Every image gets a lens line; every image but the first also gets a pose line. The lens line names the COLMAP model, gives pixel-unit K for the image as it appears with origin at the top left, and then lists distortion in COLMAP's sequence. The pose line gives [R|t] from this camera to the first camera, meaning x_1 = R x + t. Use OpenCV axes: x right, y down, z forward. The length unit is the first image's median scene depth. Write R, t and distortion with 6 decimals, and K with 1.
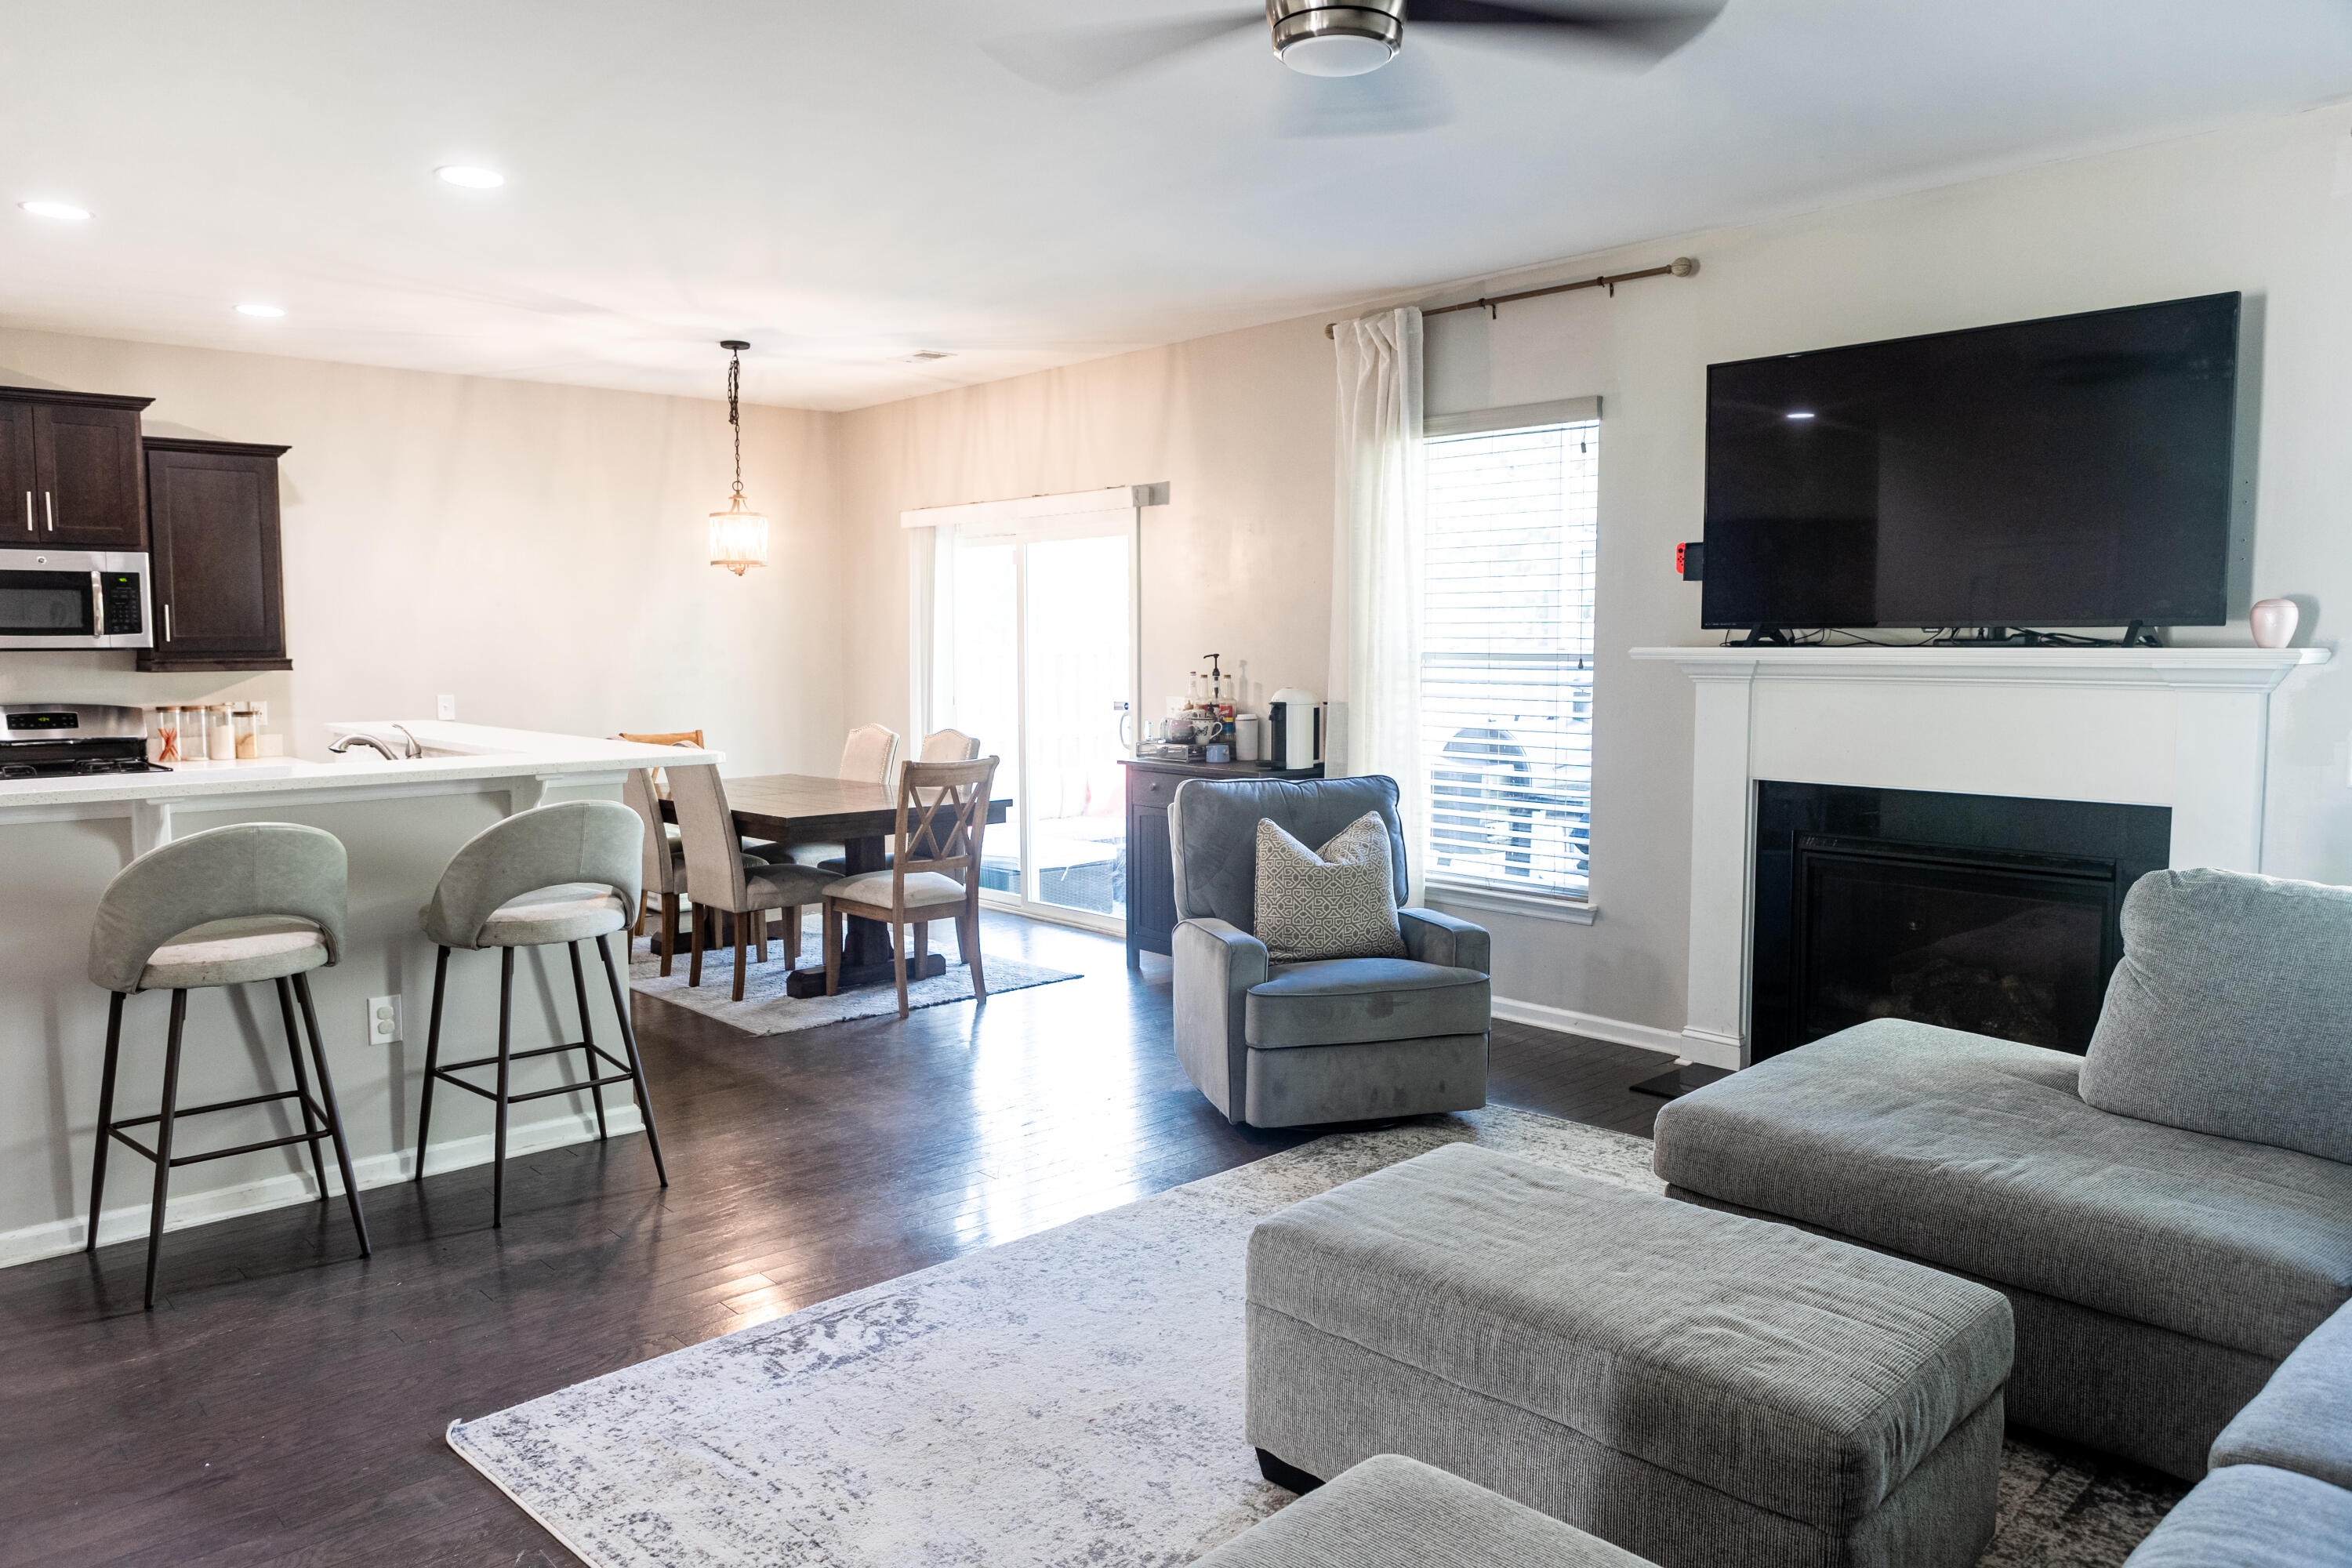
lens RADIAL K [[1566.1, 0, 1179.9], [0, 1566.1, 767.9], [0, 0, 1]] dist [-0.001112, 0.004335]
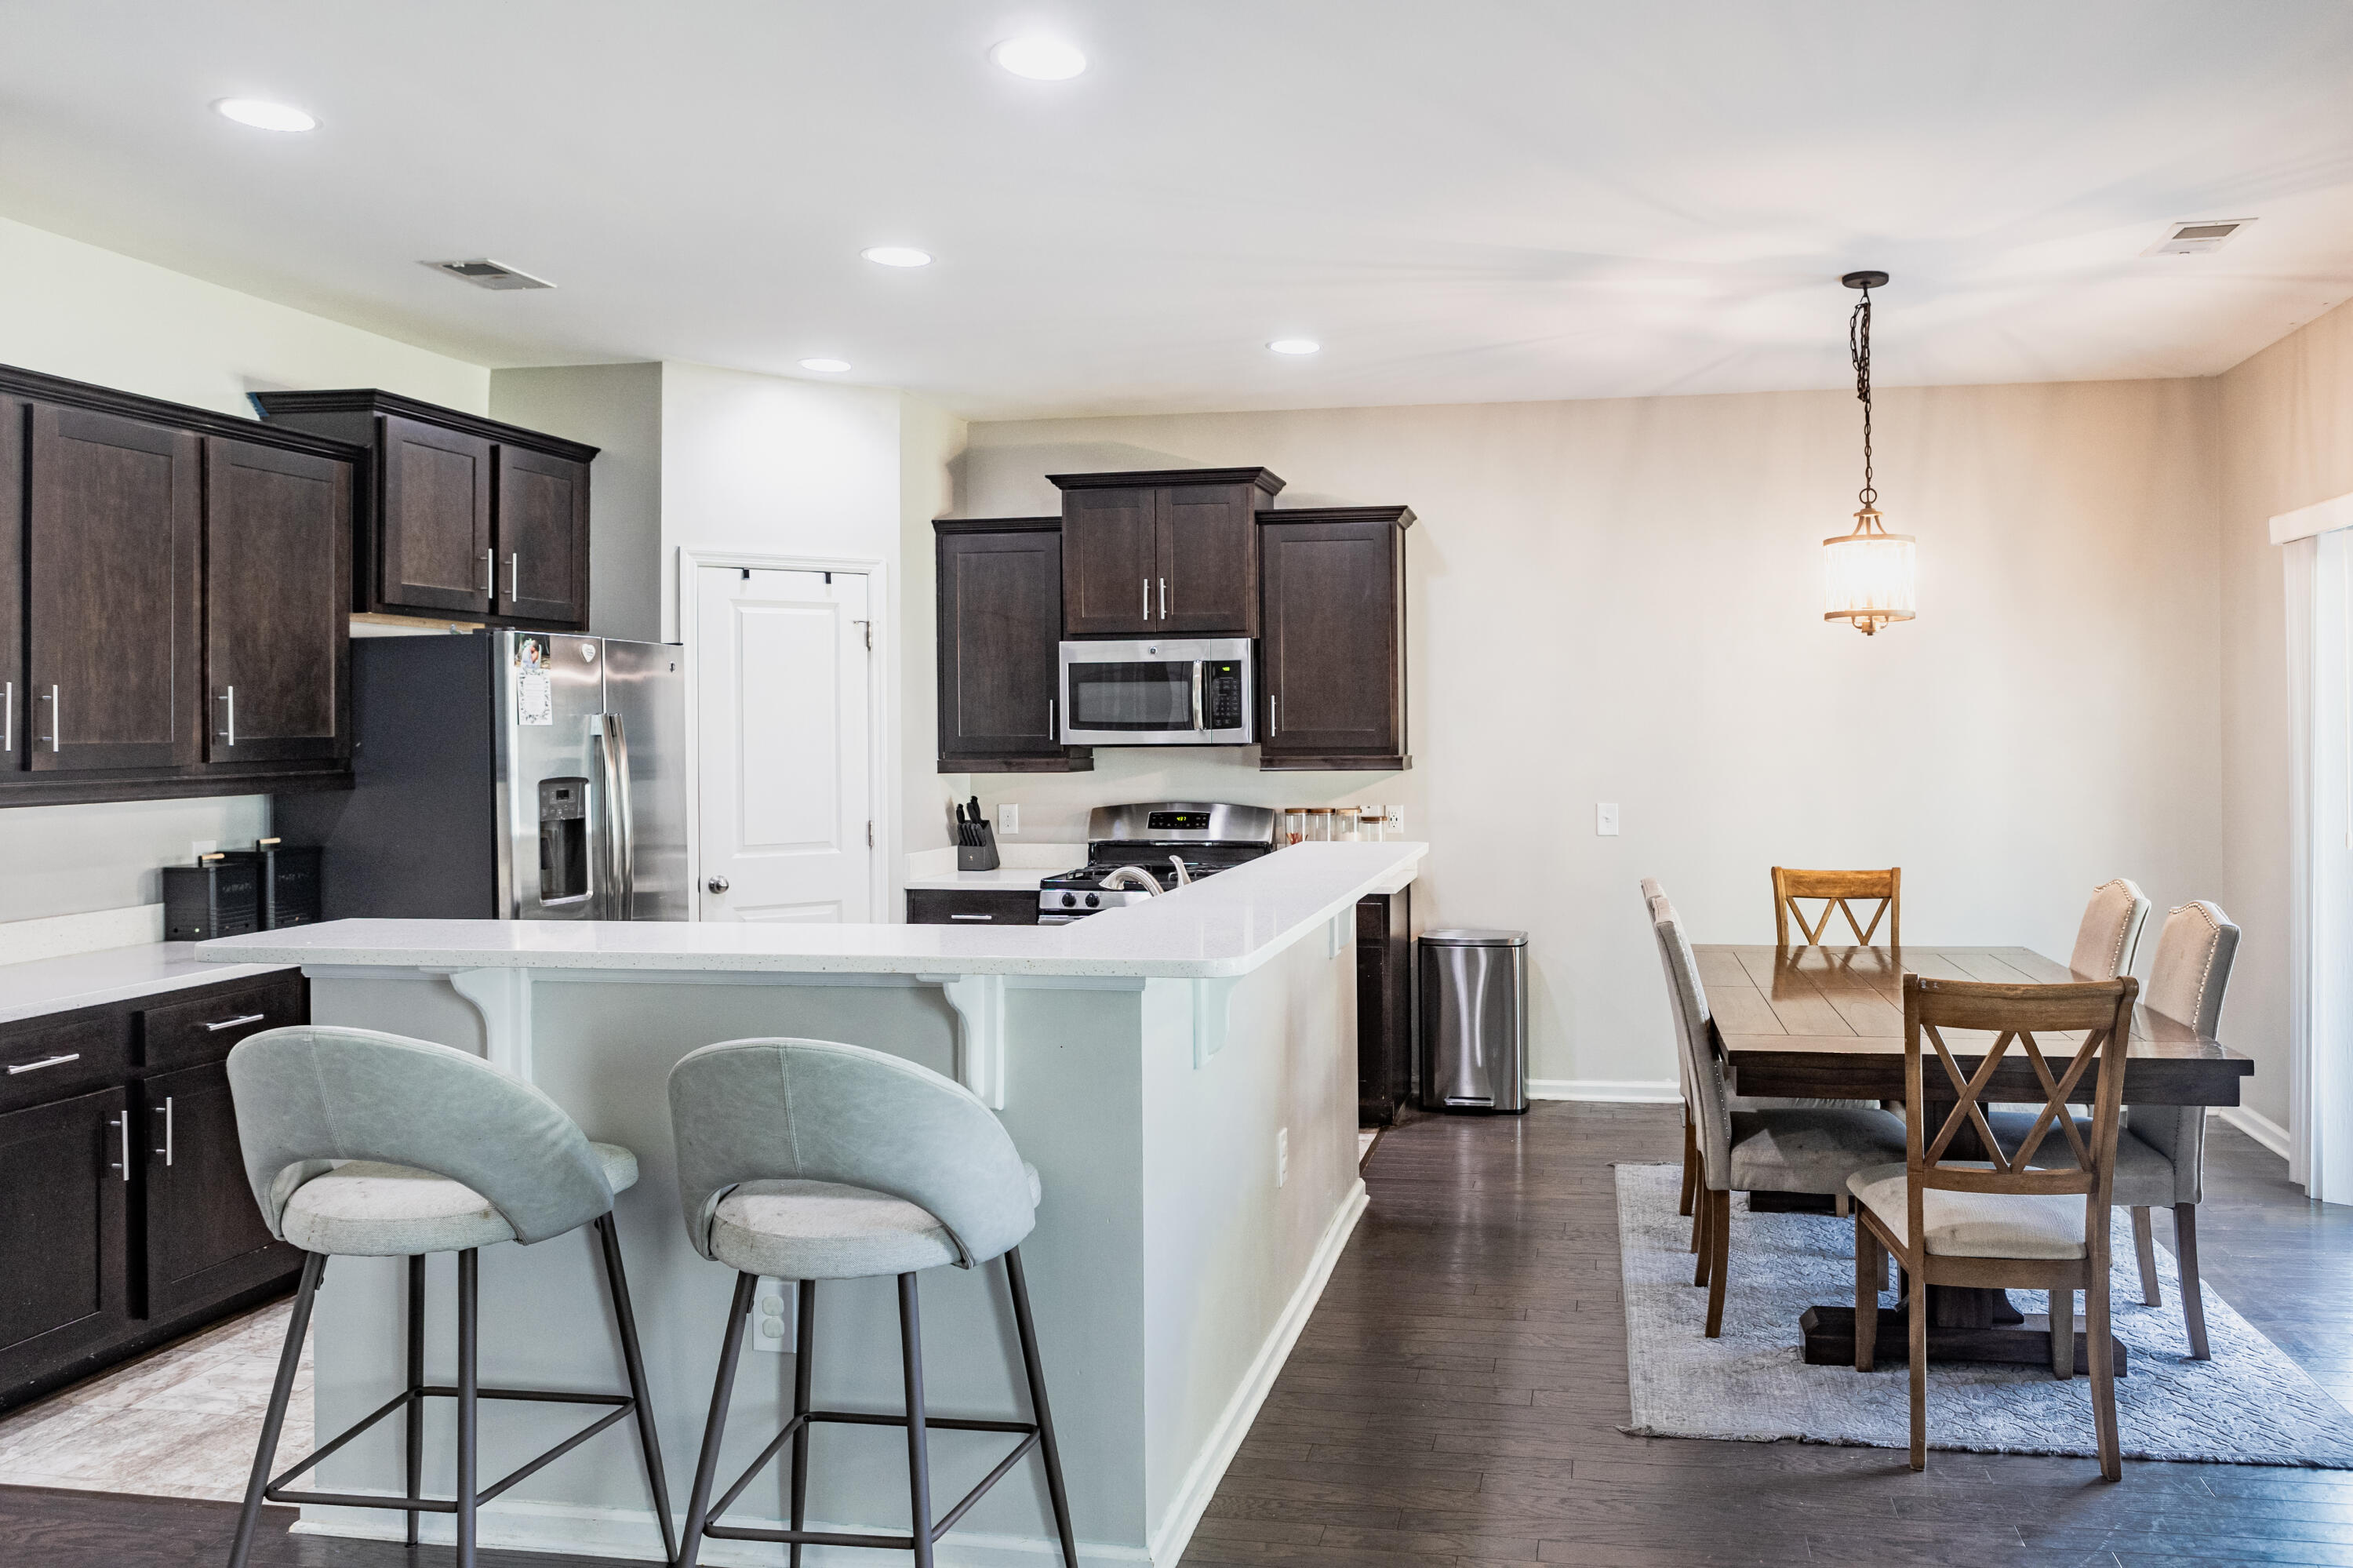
lens RADIAL K [[1746.9, 0, 1180.9], [0, 1746.9, 736.2], [0, 0, 1]] dist [-0.016512, 0.003348]
pose [[0.631209, 0.001126, -0.775612, 0.092512], [-0.059558, 0.997117, -0.047022, -0.032014], [0.773323, 0.075874, 0.629456, 0.344487]]
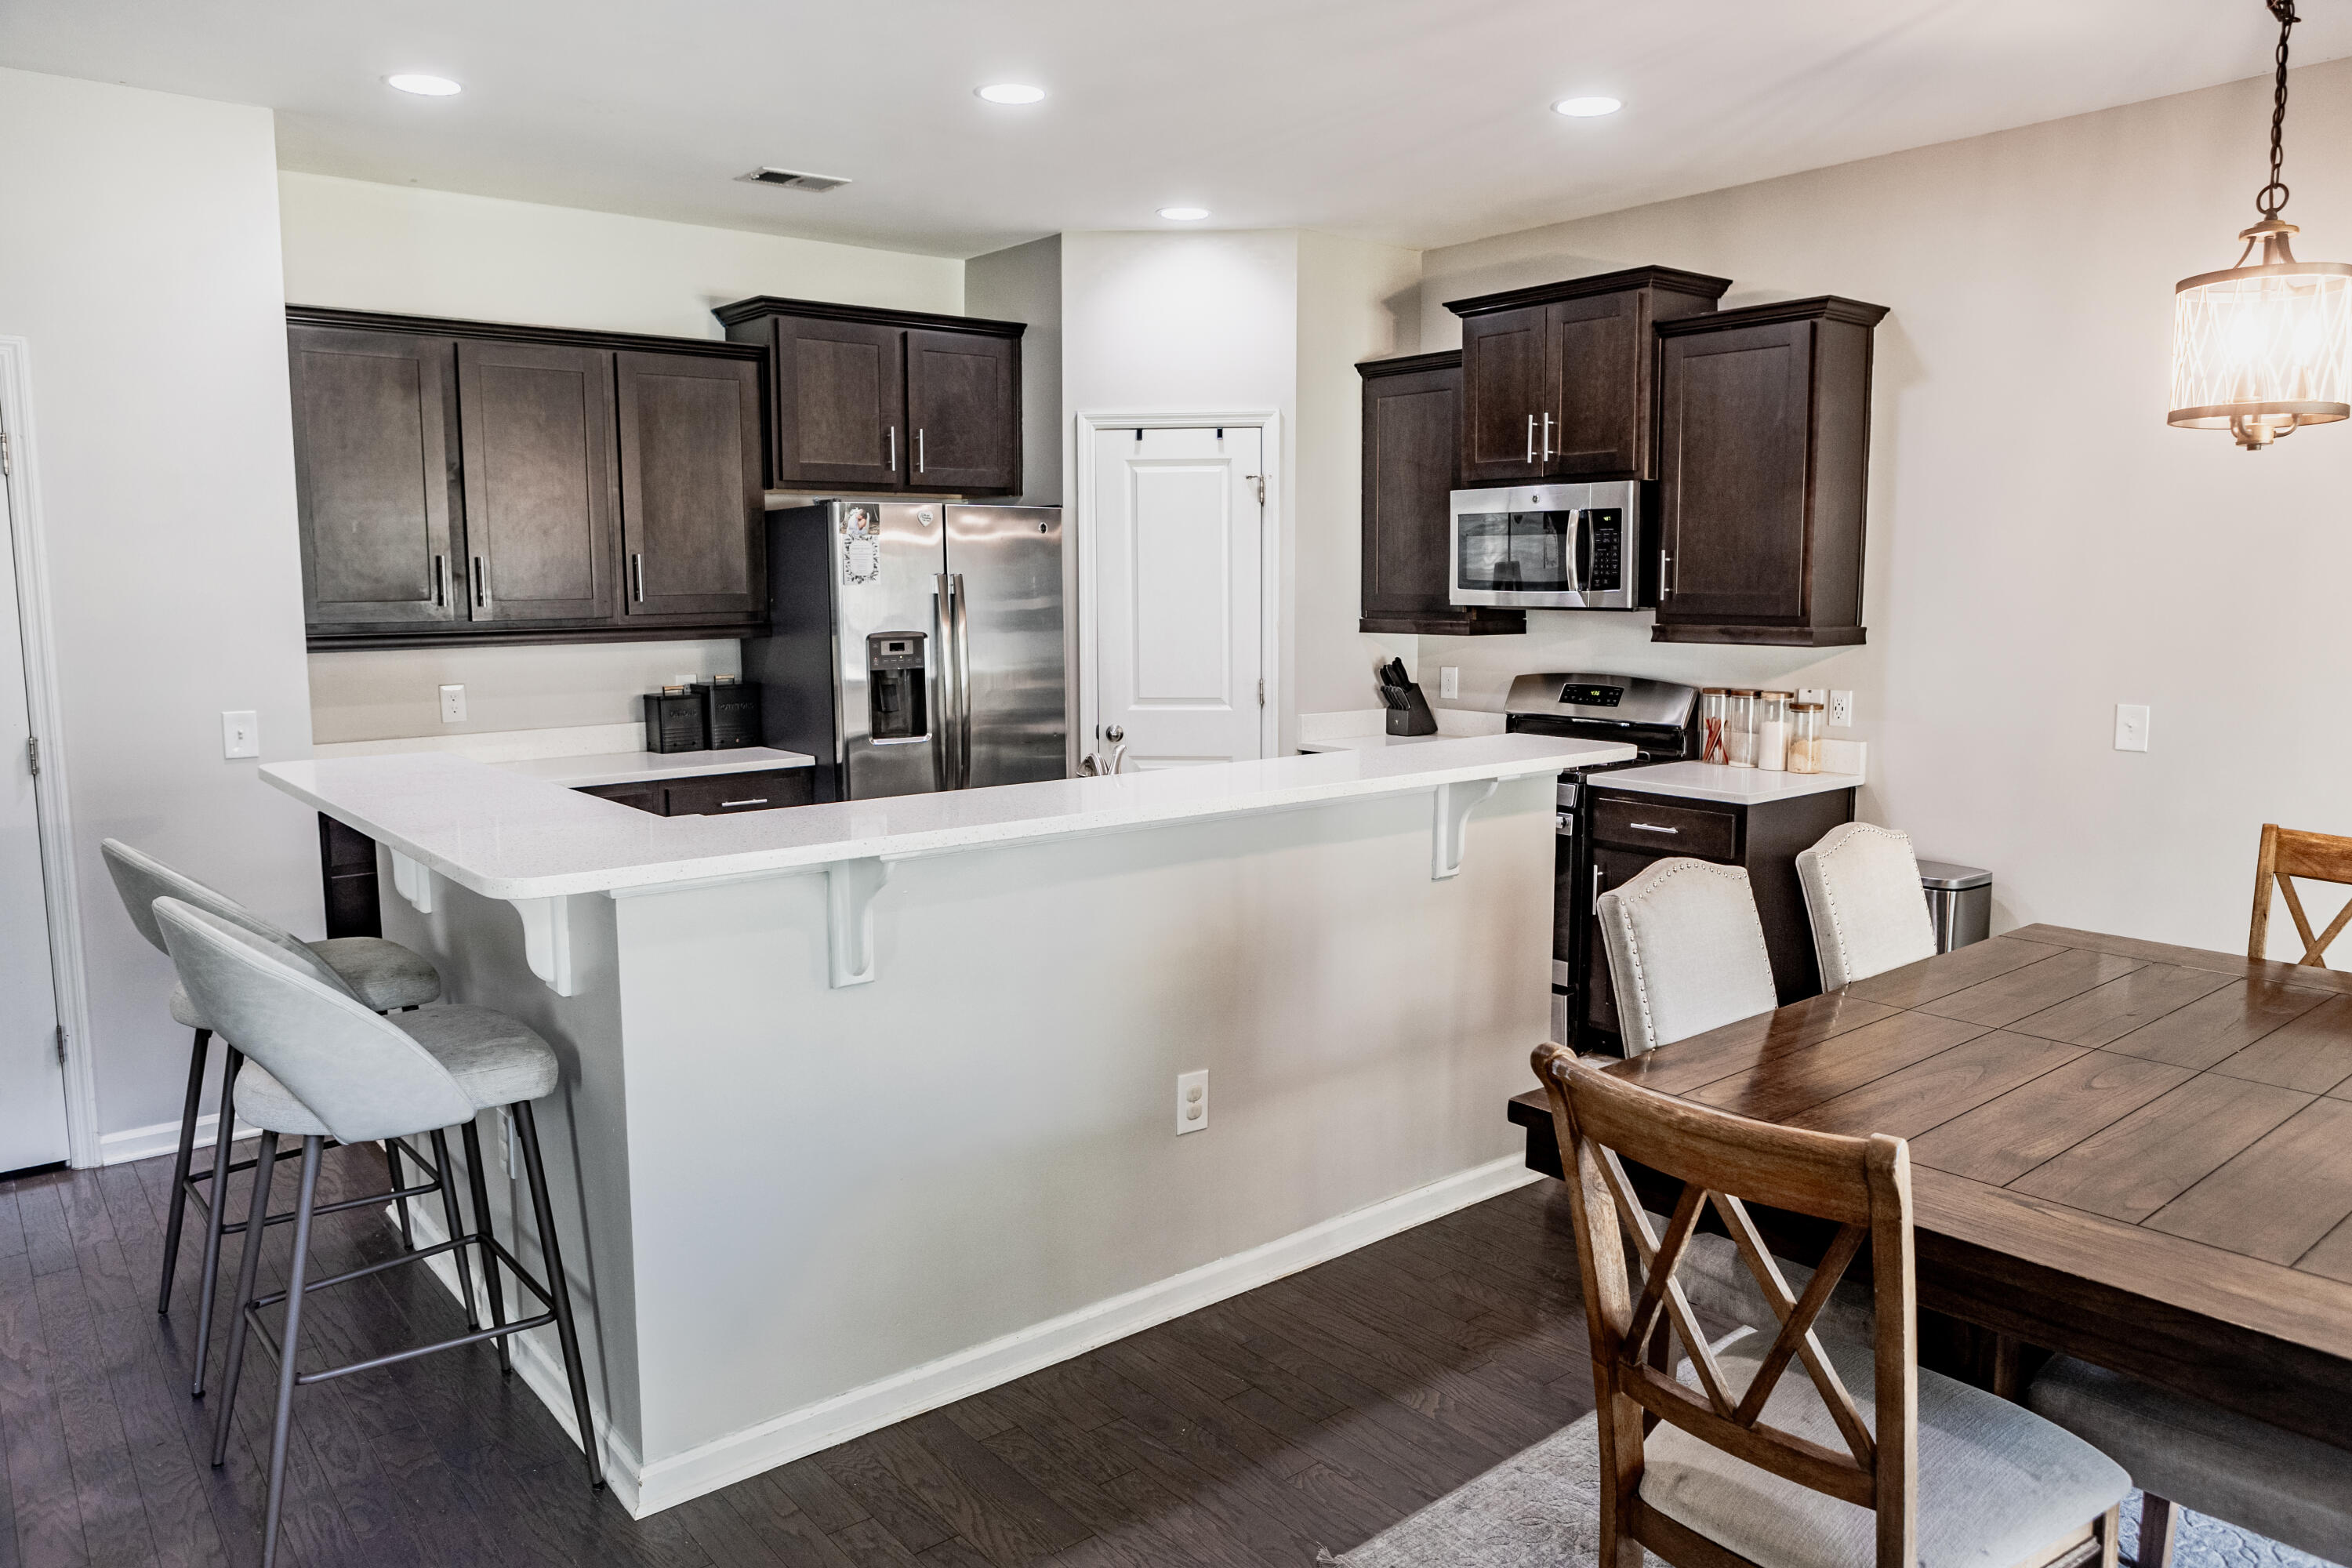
lens RADIAL K [[1566.1, 0, 1179.9], [0, 1566.1, 767.9], [0, 0, 1]] dist [-0.001112, 0.004335]
pose [[-0.027074, 0.127711, -0.991442, 0.099750], [-0.078164, 0.988498, 0.129466, -0.081918], [0.996573, 0.081001, -0.016780, 0.808965]]
